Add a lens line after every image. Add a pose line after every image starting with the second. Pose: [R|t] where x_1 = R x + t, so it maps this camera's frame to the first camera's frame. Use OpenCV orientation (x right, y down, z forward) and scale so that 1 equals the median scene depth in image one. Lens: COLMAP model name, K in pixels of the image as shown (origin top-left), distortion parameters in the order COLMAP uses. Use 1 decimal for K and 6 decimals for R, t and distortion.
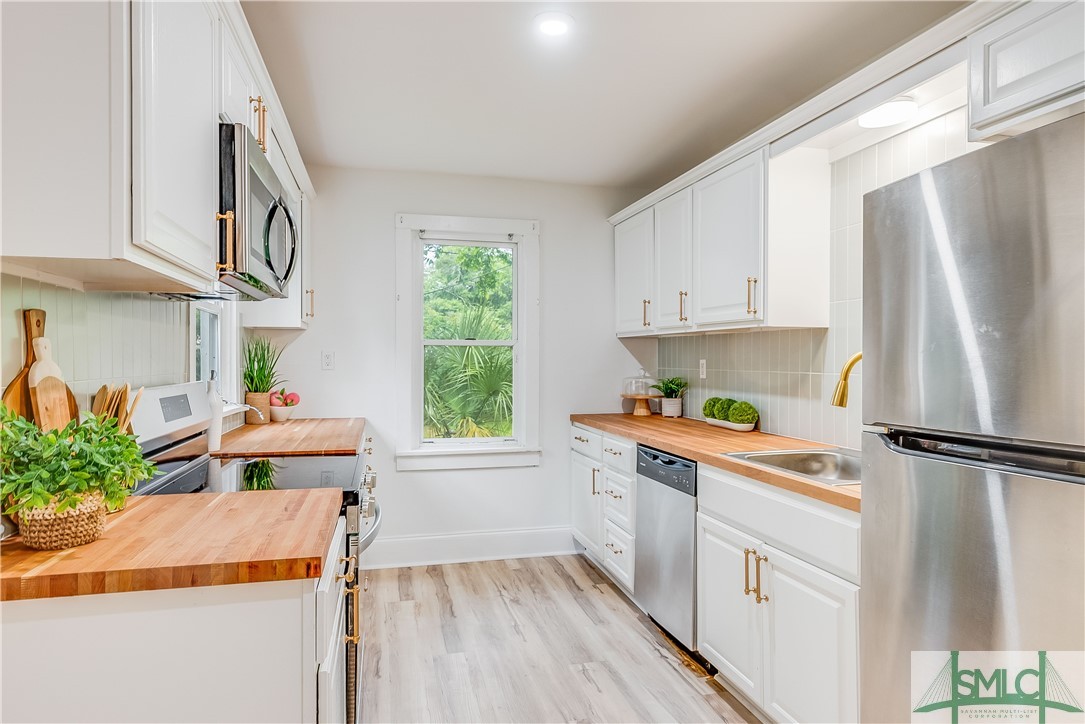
lens RADIAL K [[645.4, 0, 542.5], [0, 645.4, 362.0], [0, 0, 1]] dist [-0.000482, -0.000216]
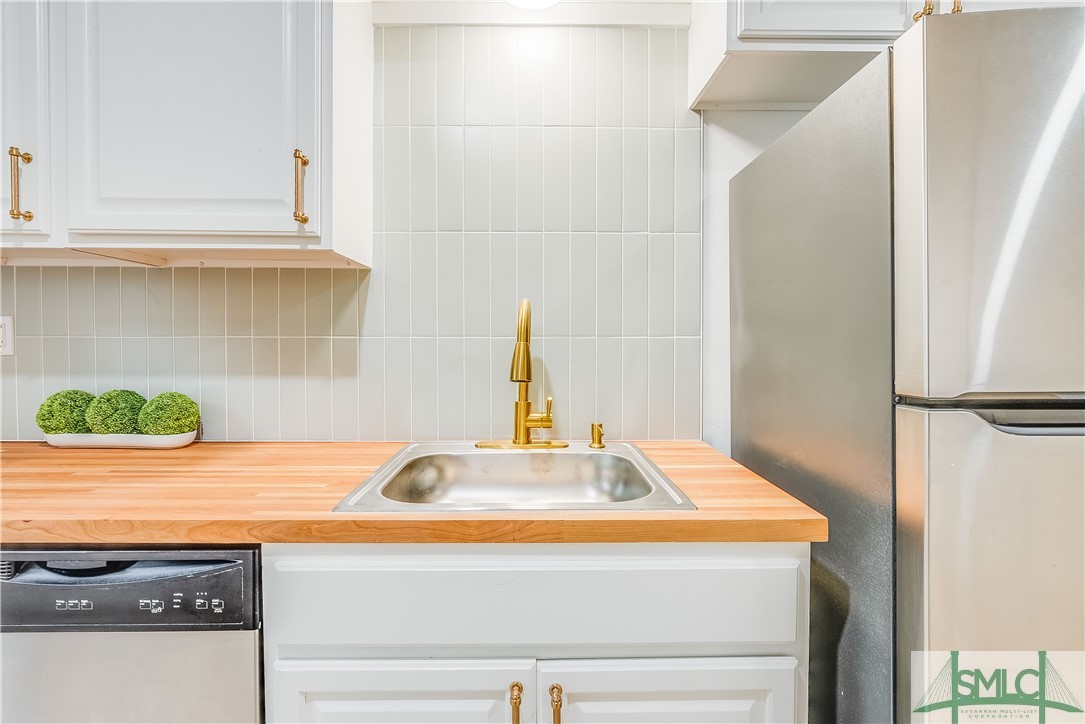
lens RADIAL K [[513.4, 0, 539.7], [0, 513.4, 348.0], [0, 0, 1]] dist [-0.000496, -0.000118]
pose [[0.235713, -0.012429, 0.971743, -0.035408], [-0.000364, 0.999917, 0.012878, 0.020881], [-0.971823, -0.003390, 0.235689, 0.671446]]
